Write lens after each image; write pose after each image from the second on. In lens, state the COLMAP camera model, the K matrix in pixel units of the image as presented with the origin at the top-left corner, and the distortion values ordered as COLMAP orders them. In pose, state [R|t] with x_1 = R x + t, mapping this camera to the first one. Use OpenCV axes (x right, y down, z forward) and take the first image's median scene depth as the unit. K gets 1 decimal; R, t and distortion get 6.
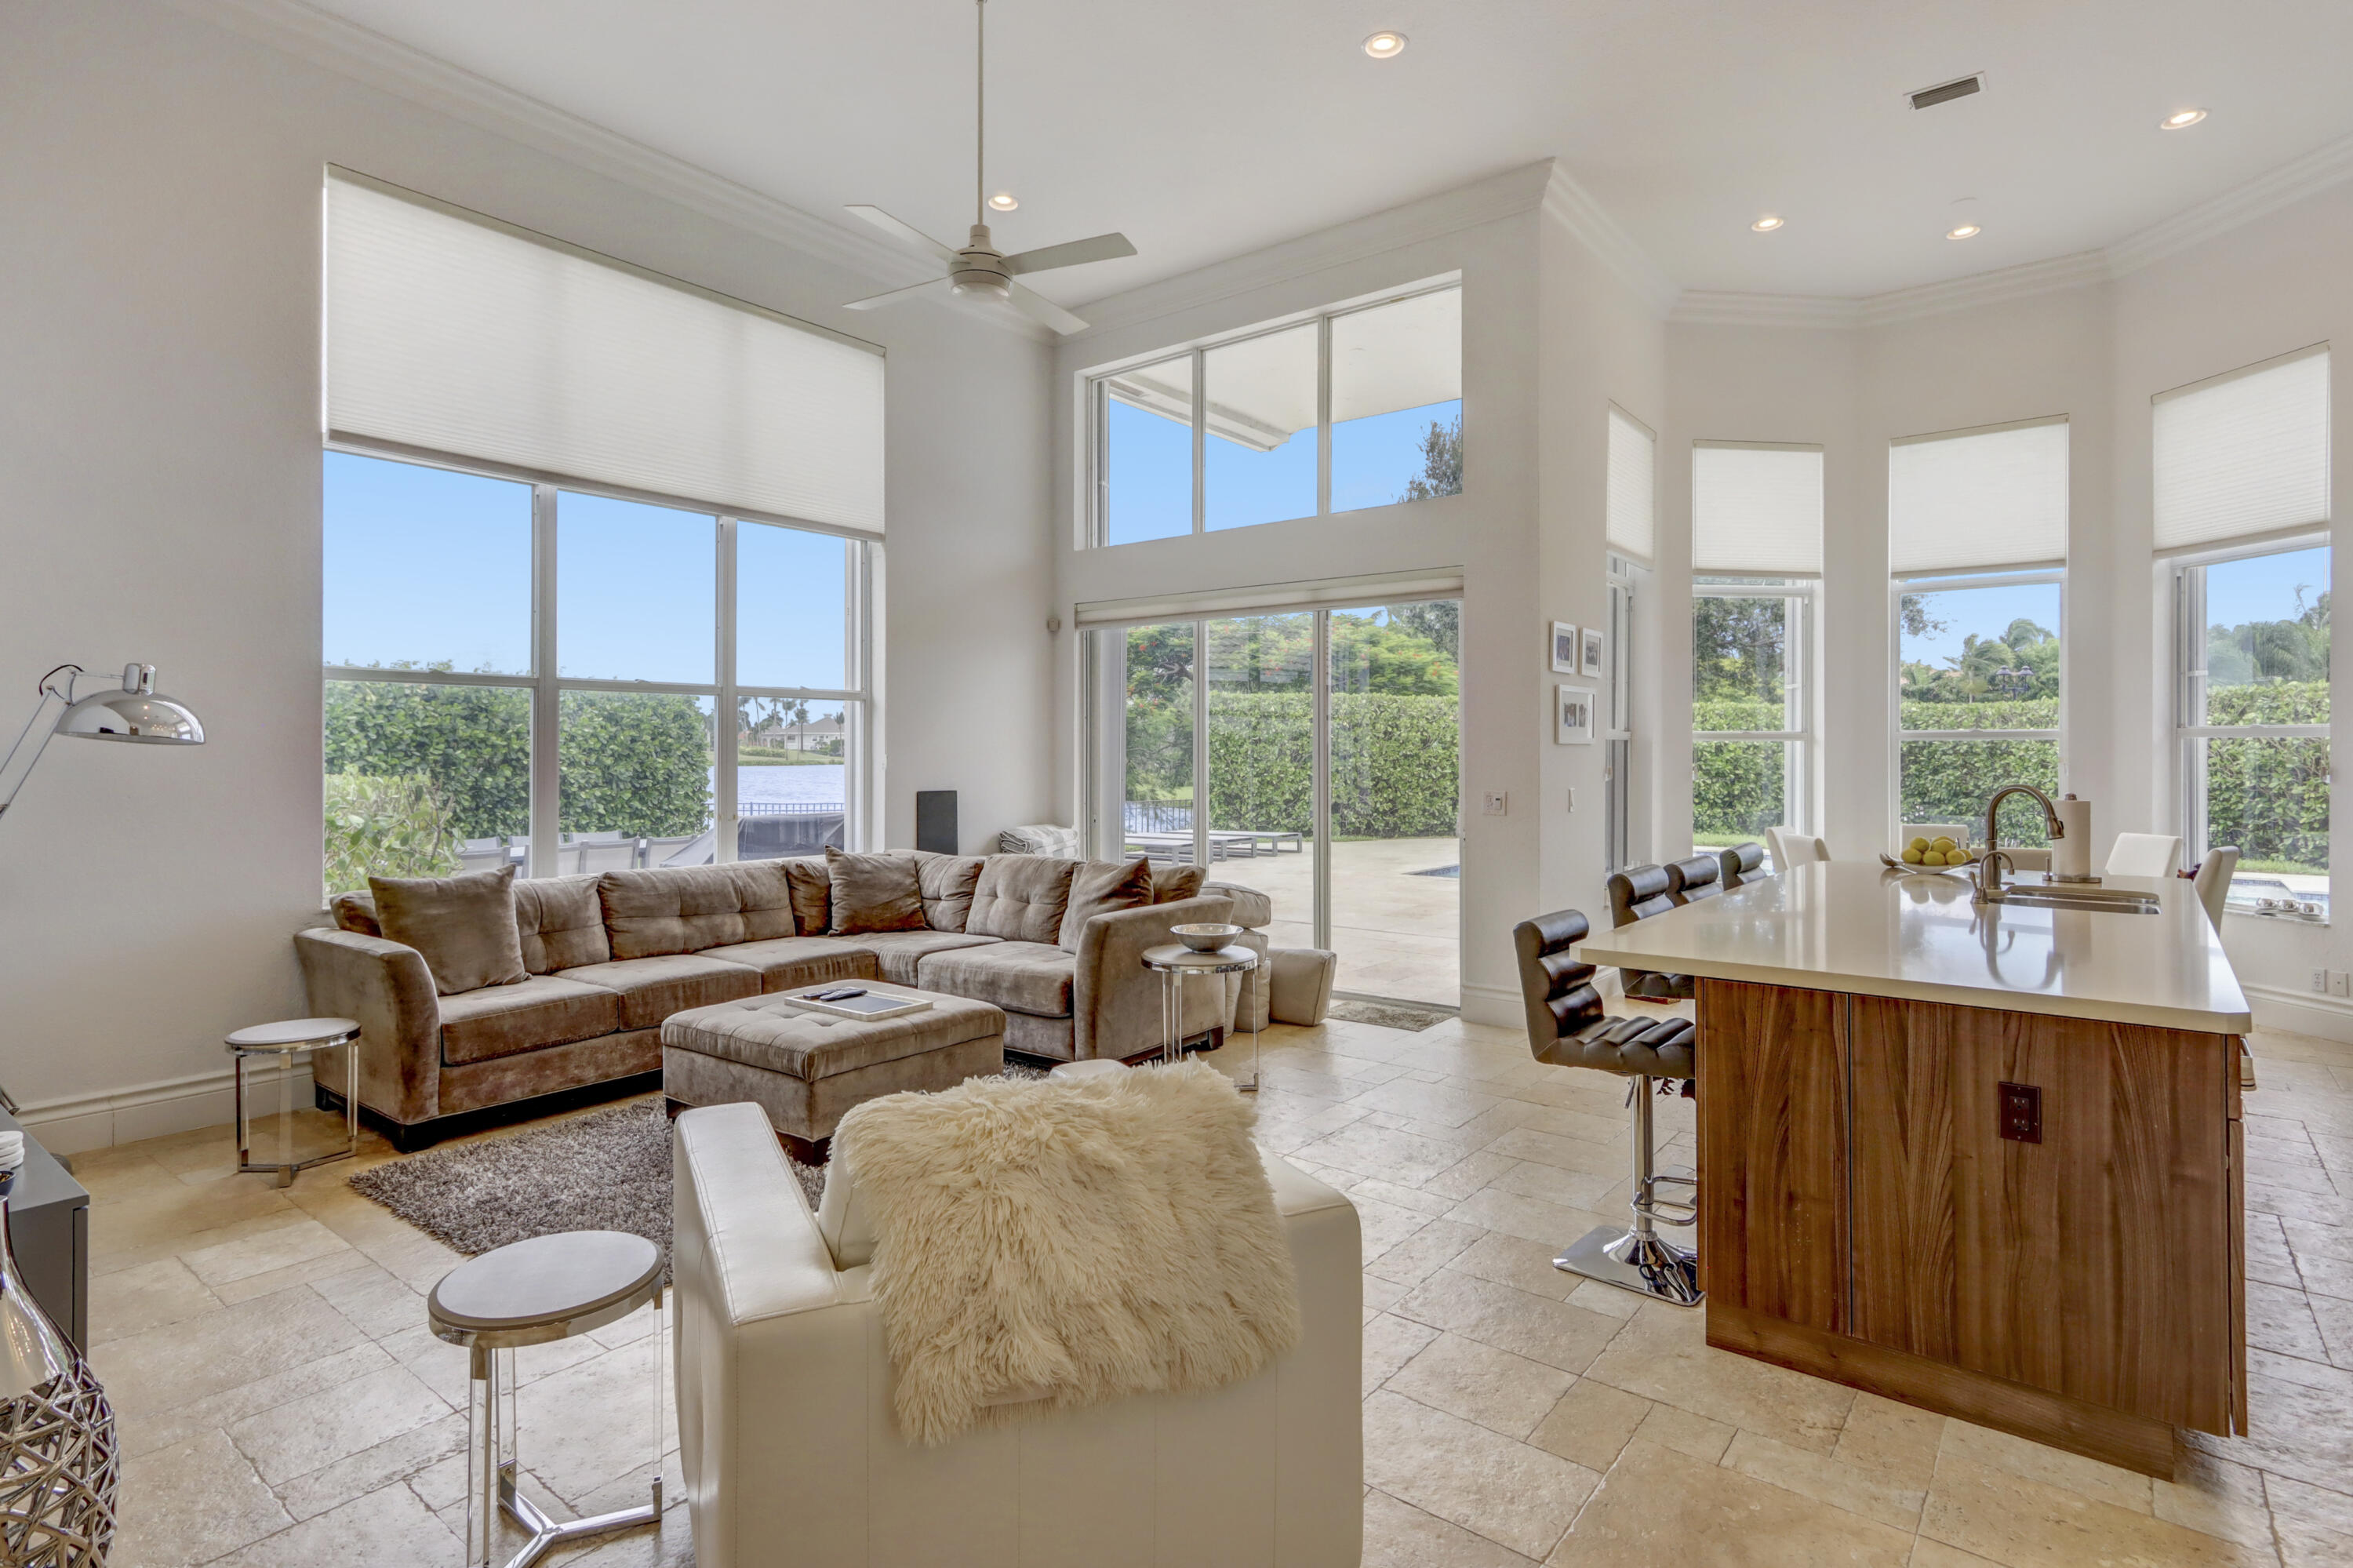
lens RADIAL K [[1180.4, 0, 1159.8], [0, 1180.4, 747.3], [0, 0, 1]] dist [0.006698, 0.001551]
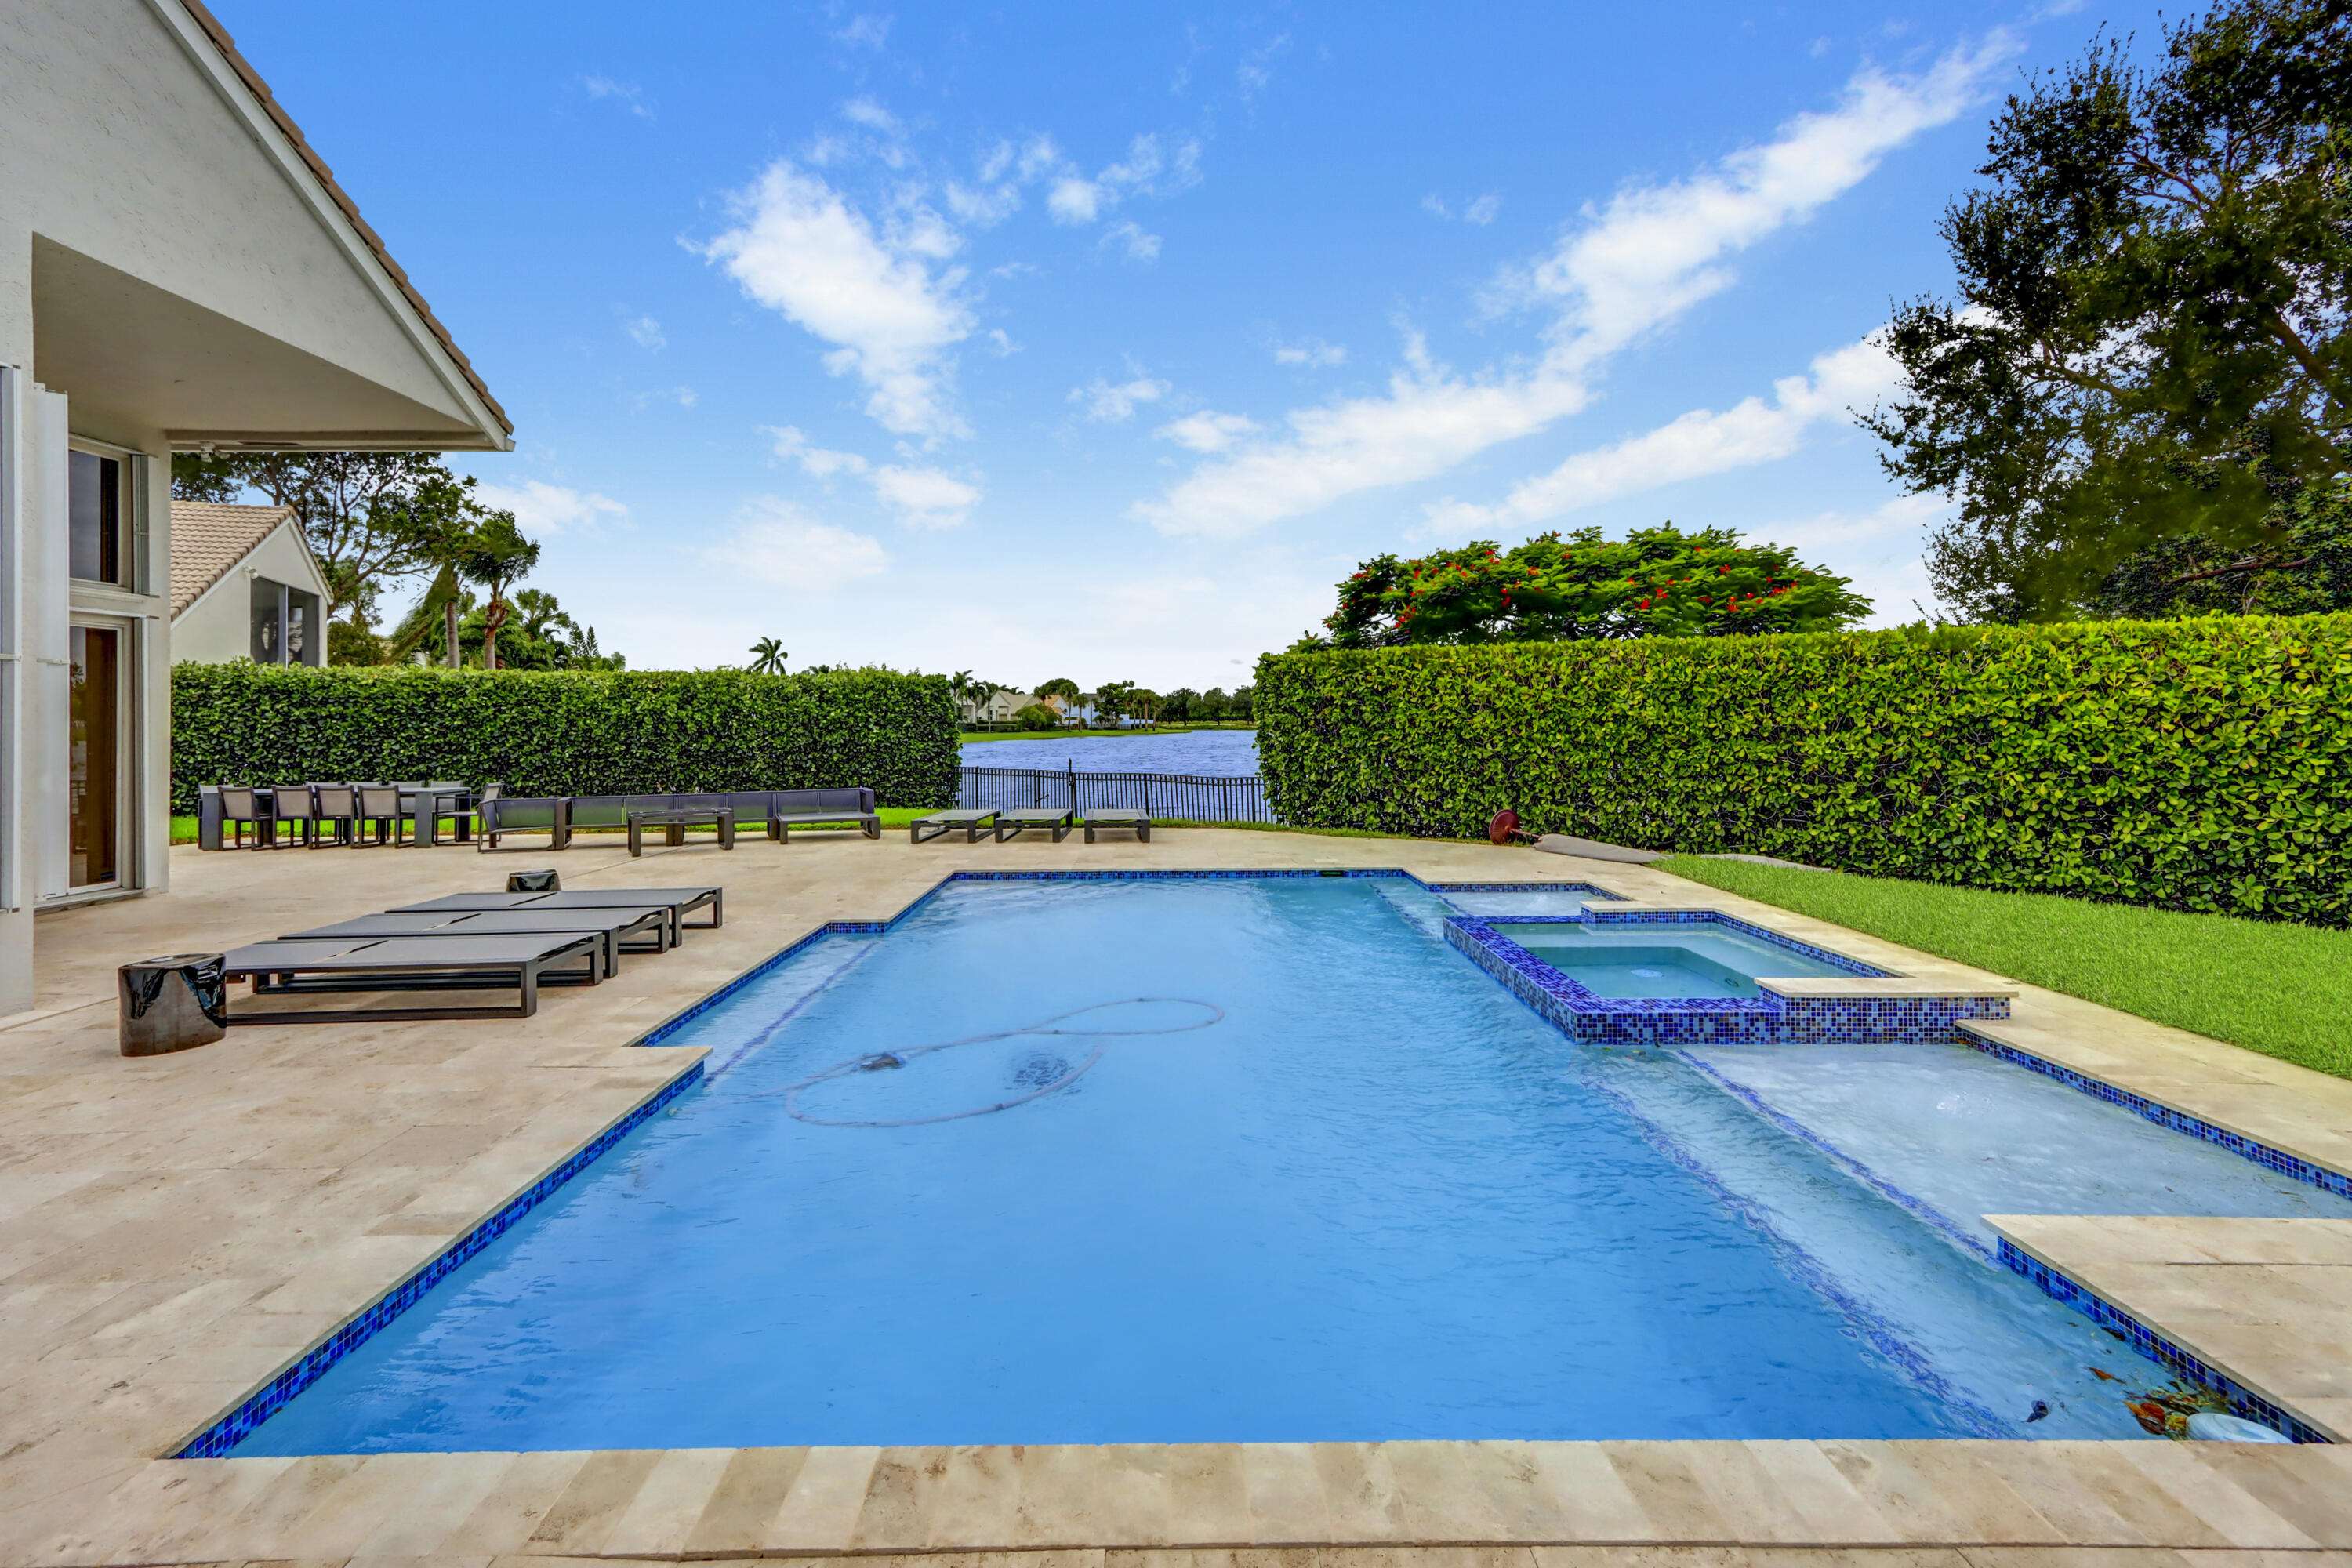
lens RADIAL K [[1131.7, 0, 1168.2], [0, 1131.7, 727.6], [0, 0, 1]] dist [0.012776, 0.000531]
pose [[0.633246, 0.000328, -0.773951, 2.423171], [0.009460, 0.999922, 0.008164, -0.000442], [0.773893, -0.012492, 0.633193, 1.577822]]
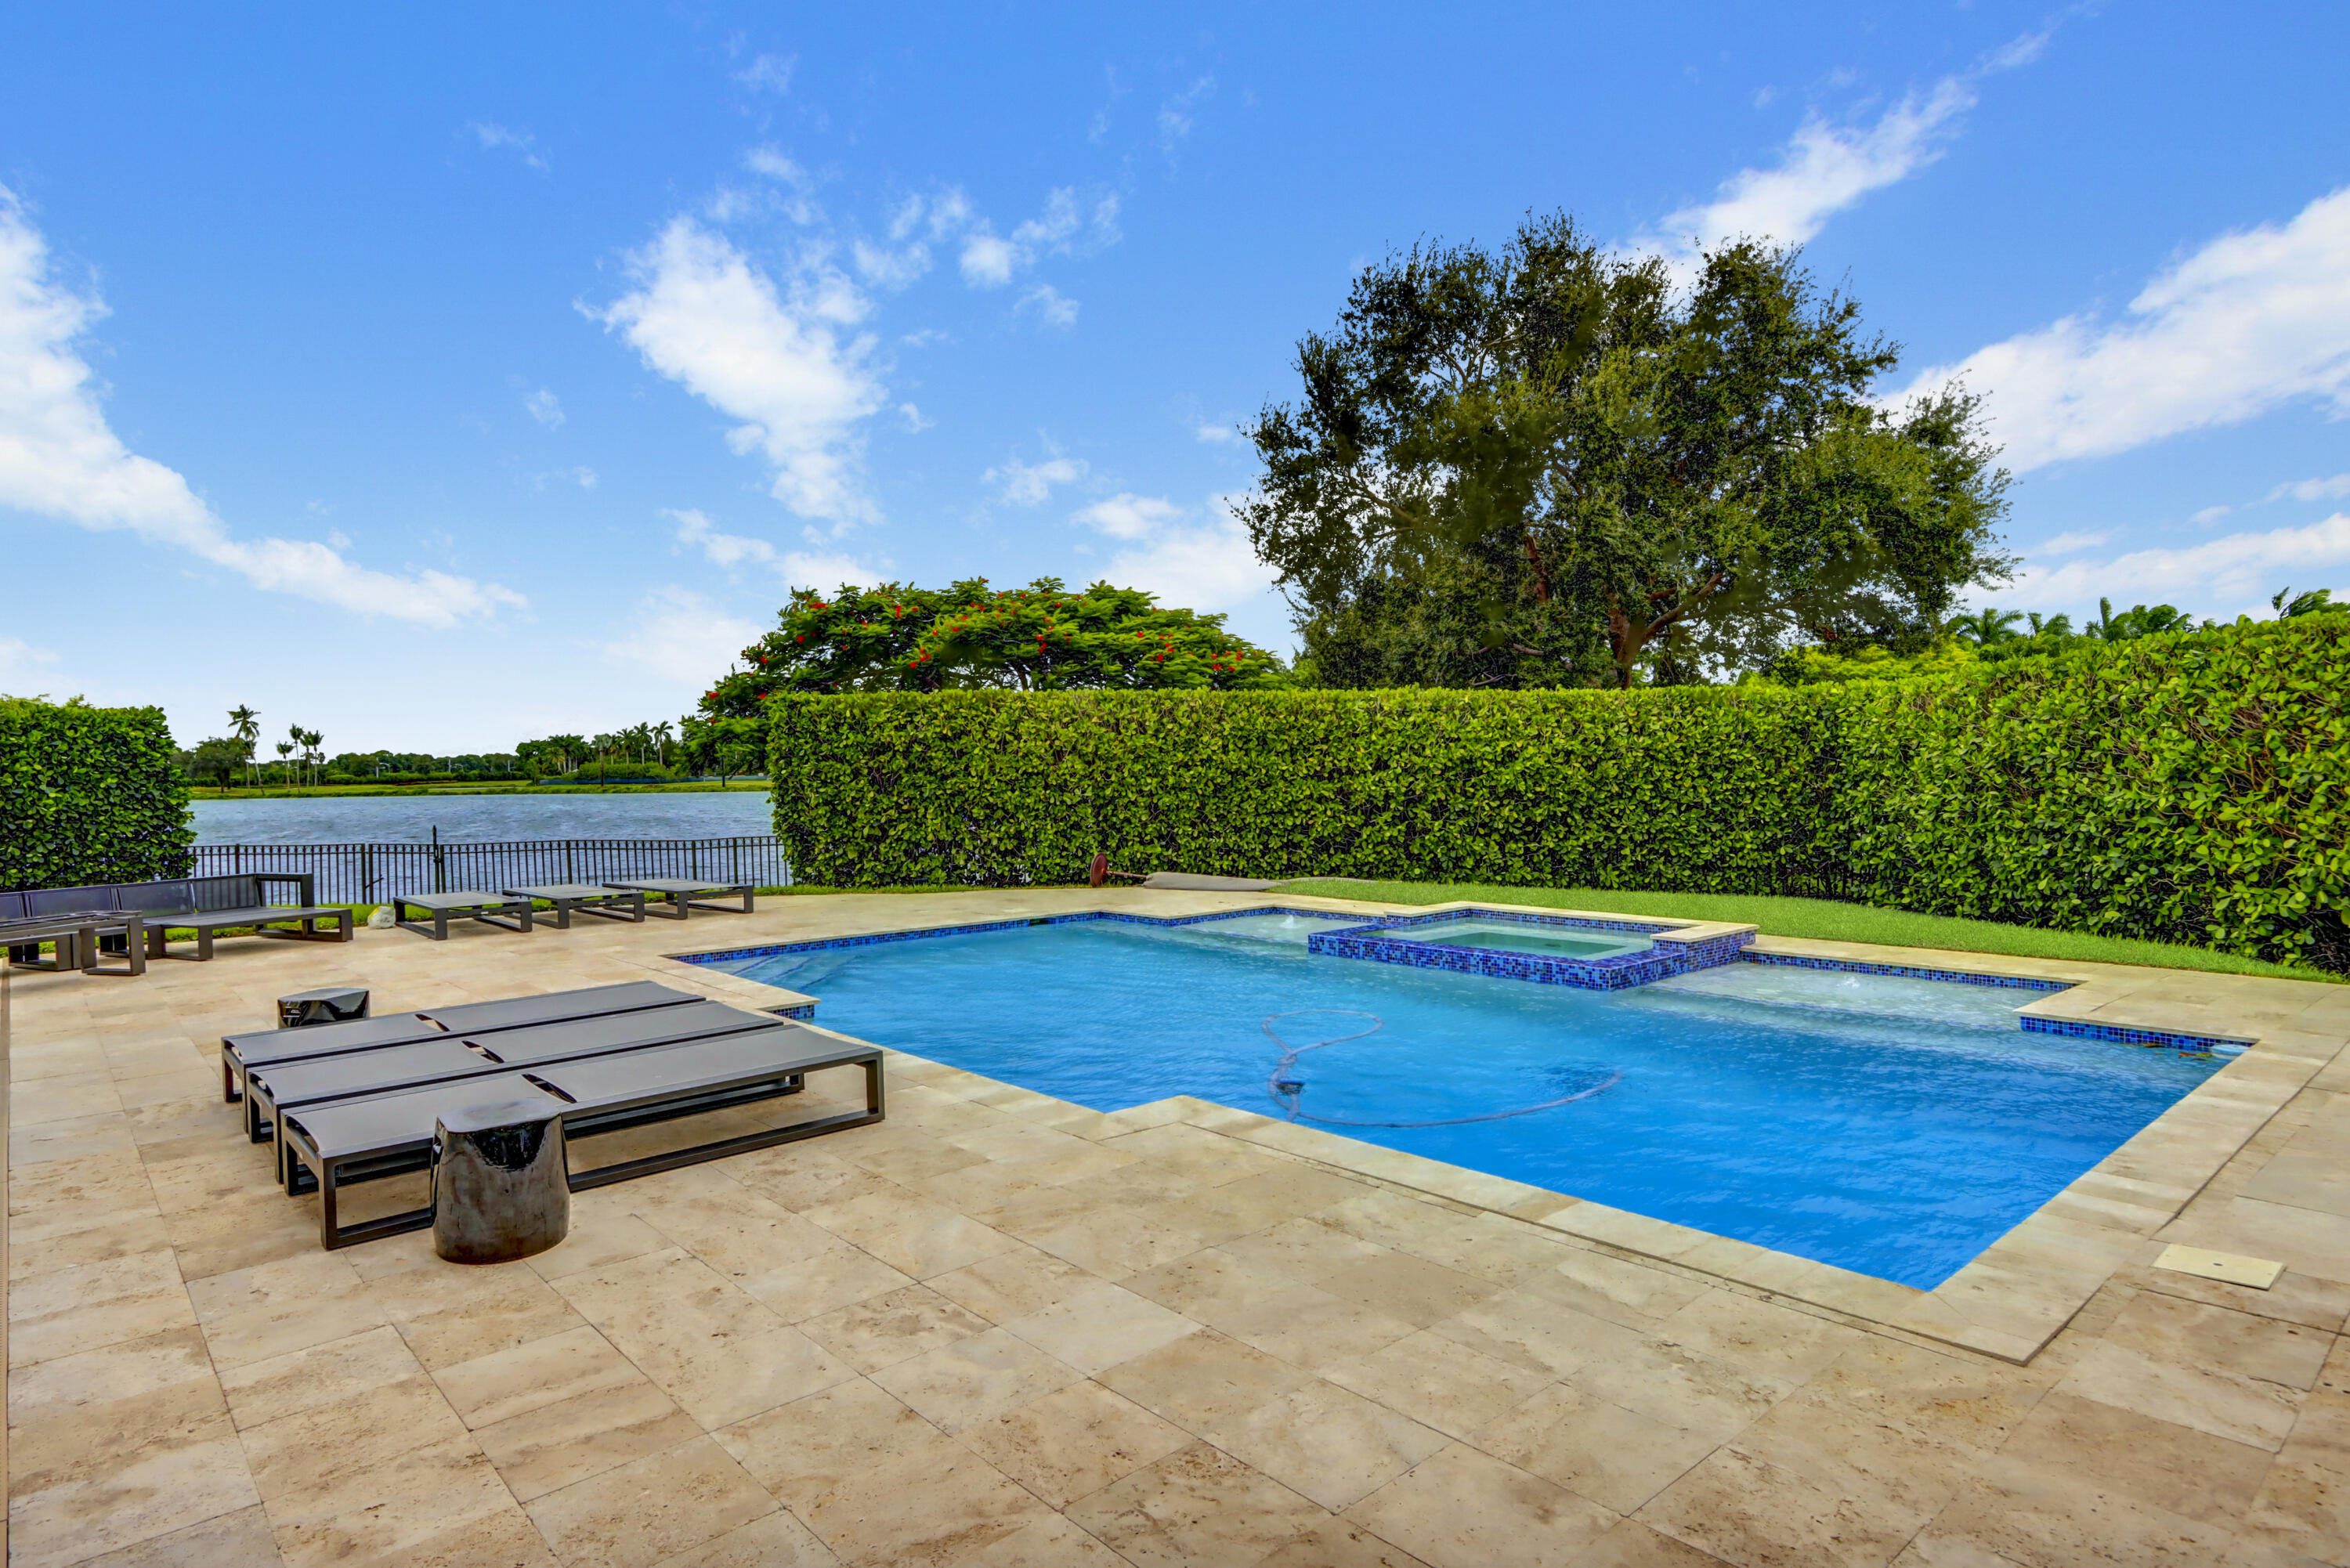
lens RADIAL K [[1297.4, 0, 1154.3], [0, 1297.4, 788.3], [0, 0, 1]] dist [0.000298, 0.000975]
pose [[0.984344, -0.014221, -0.175681, 1.589415], [0.017699, 0.999677, 0.018243, 0.010942], [0.175365, -0.021066, 0.984278, 0.867017]]
